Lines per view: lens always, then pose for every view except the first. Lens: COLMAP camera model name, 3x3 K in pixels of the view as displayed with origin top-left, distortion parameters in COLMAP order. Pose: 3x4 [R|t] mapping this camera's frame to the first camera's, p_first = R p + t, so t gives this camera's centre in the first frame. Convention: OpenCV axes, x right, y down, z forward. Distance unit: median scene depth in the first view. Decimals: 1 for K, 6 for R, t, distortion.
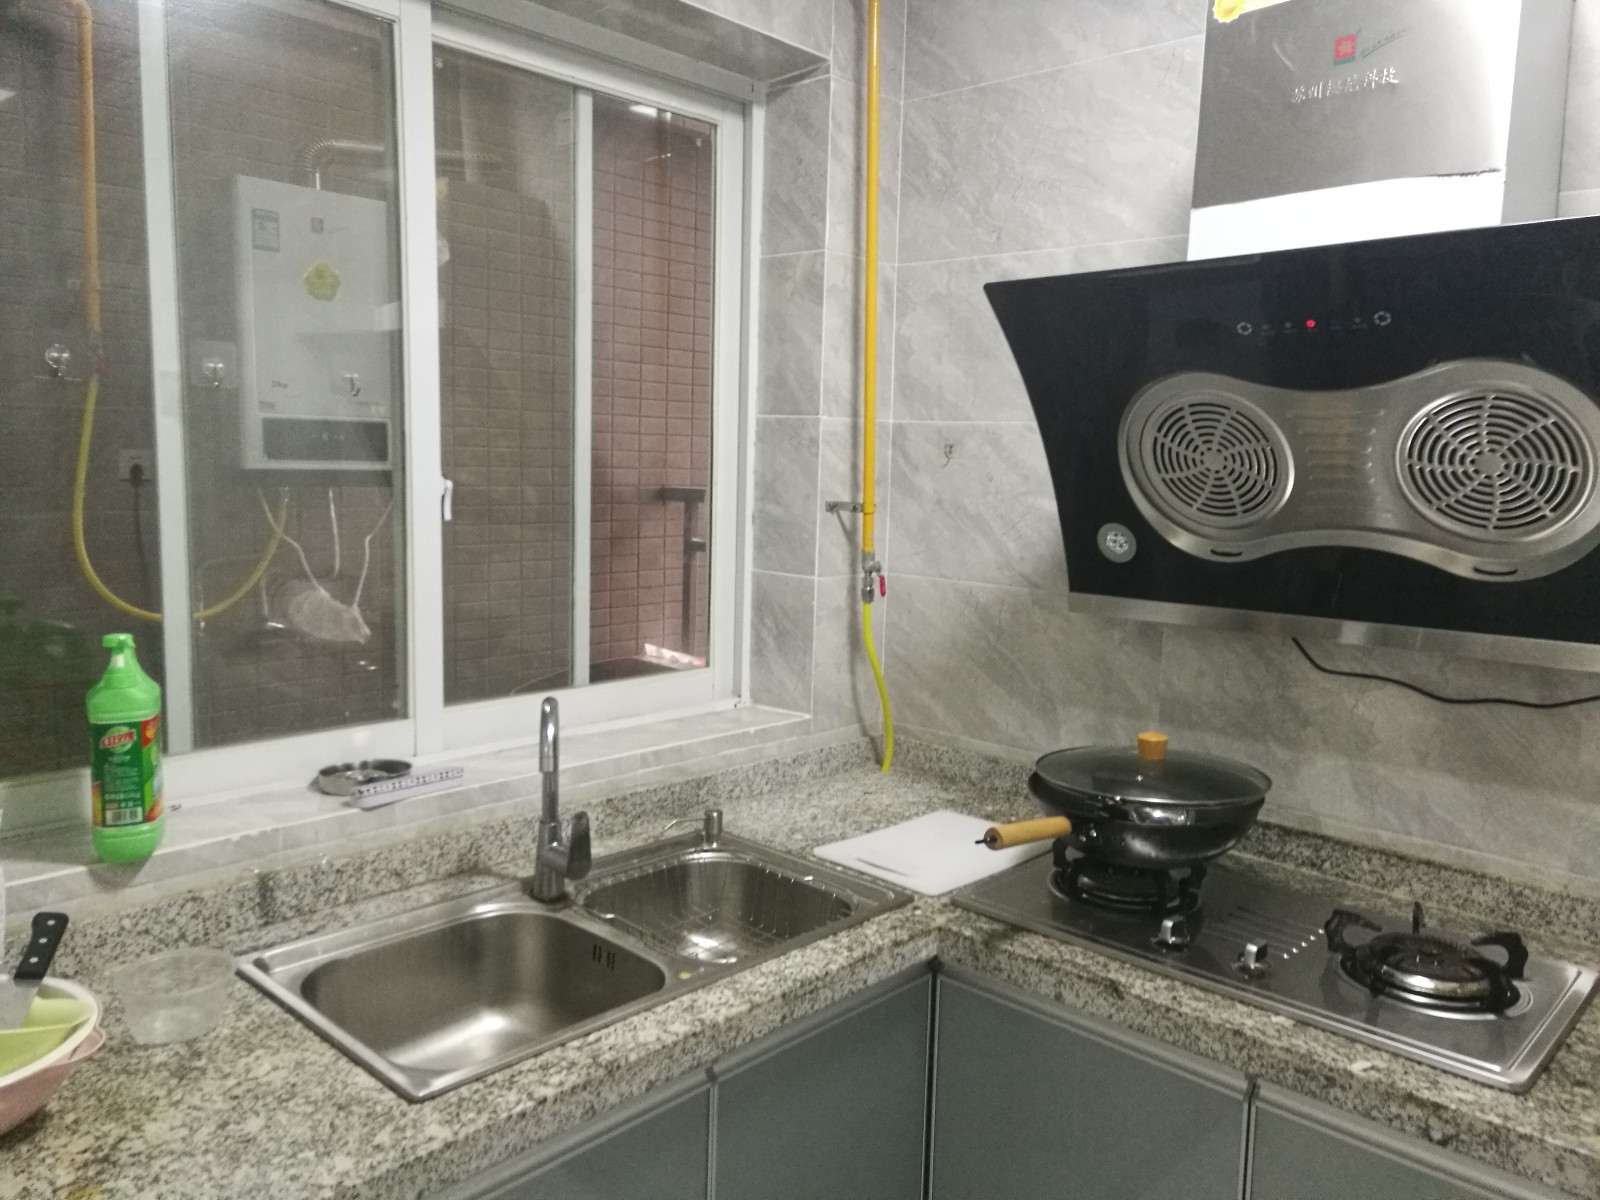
lens RADIAL K [[1236.5, 0, 792.3], [0, 1236.5, 594.5], [0, 0, 1]] dist [0.086319, -0.064358]
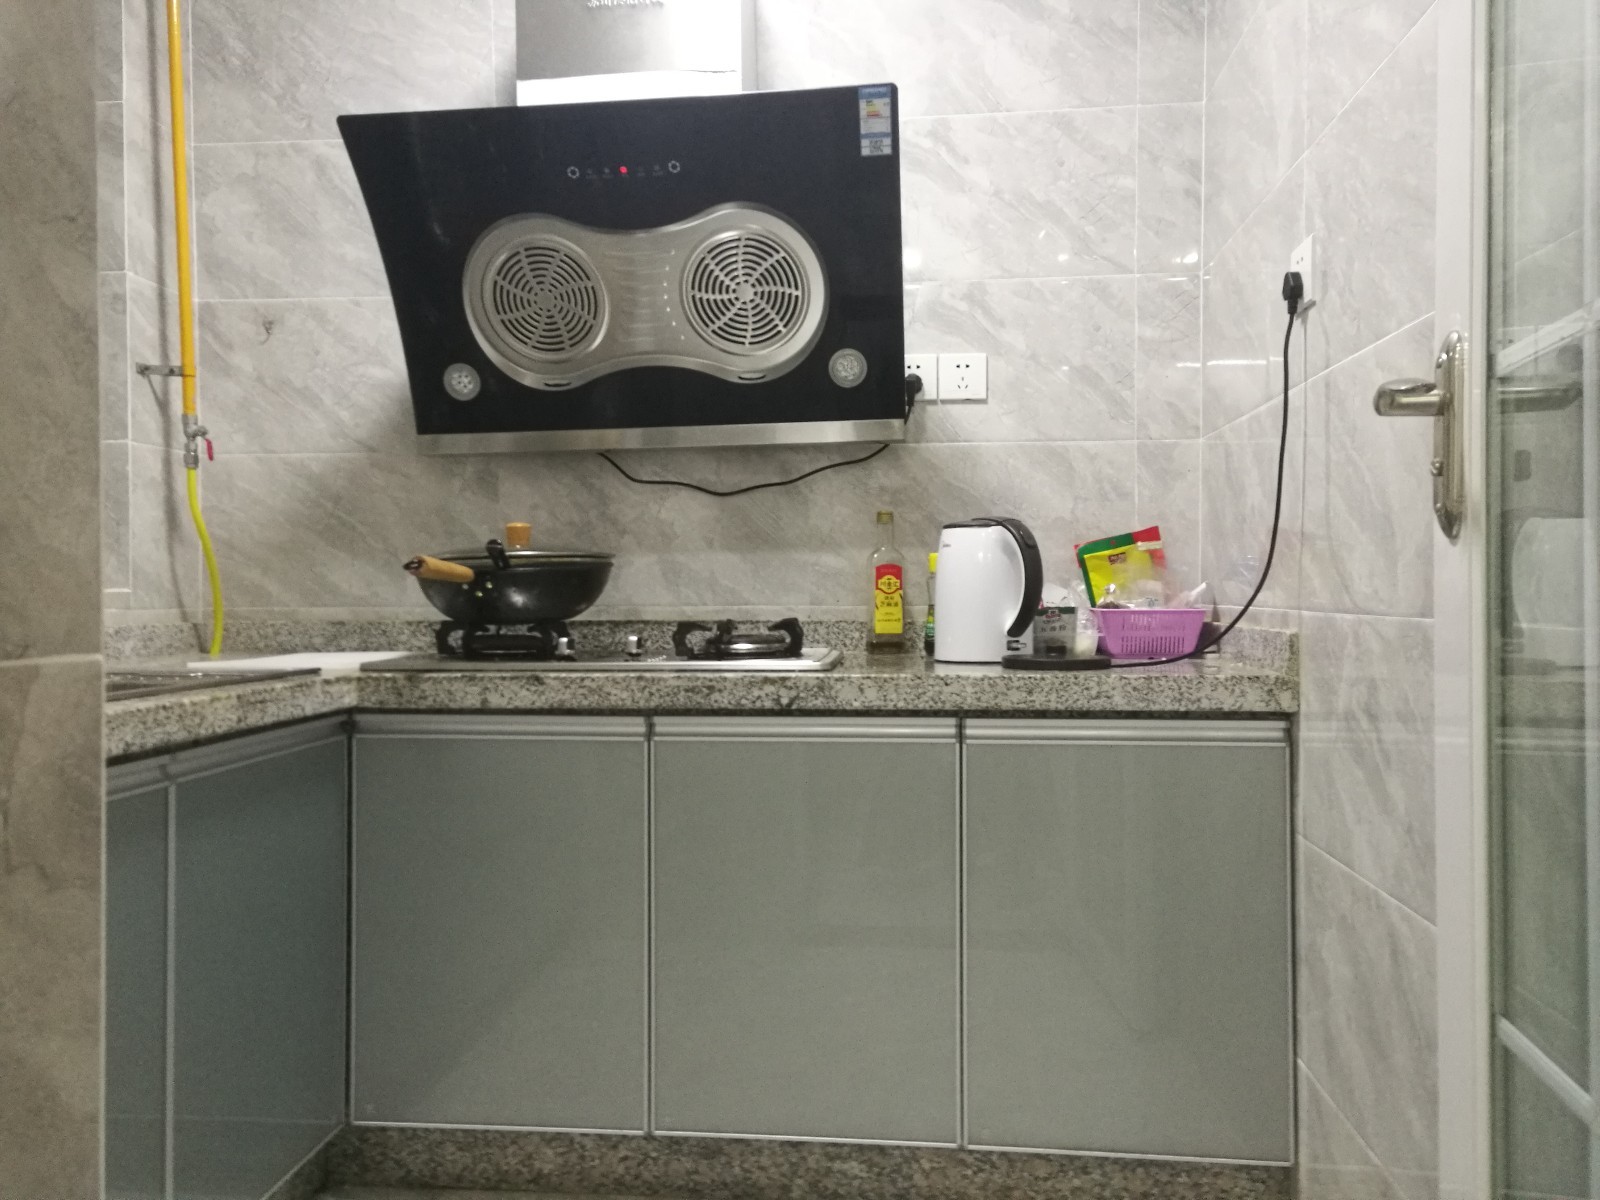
lens RADIAL K [[1236.5, 0, 798.9], [0, 1236.5, 584.0], [0, 0, 1]] dist [0.086319, -0.064358]
pose [[0.795880, -0.032253, 0.604595, -0.191142], [0.100264, 0.991813, -0.079076, 0.265660], [-0.597095, 0.123554, 0.792598, -0.063670]]
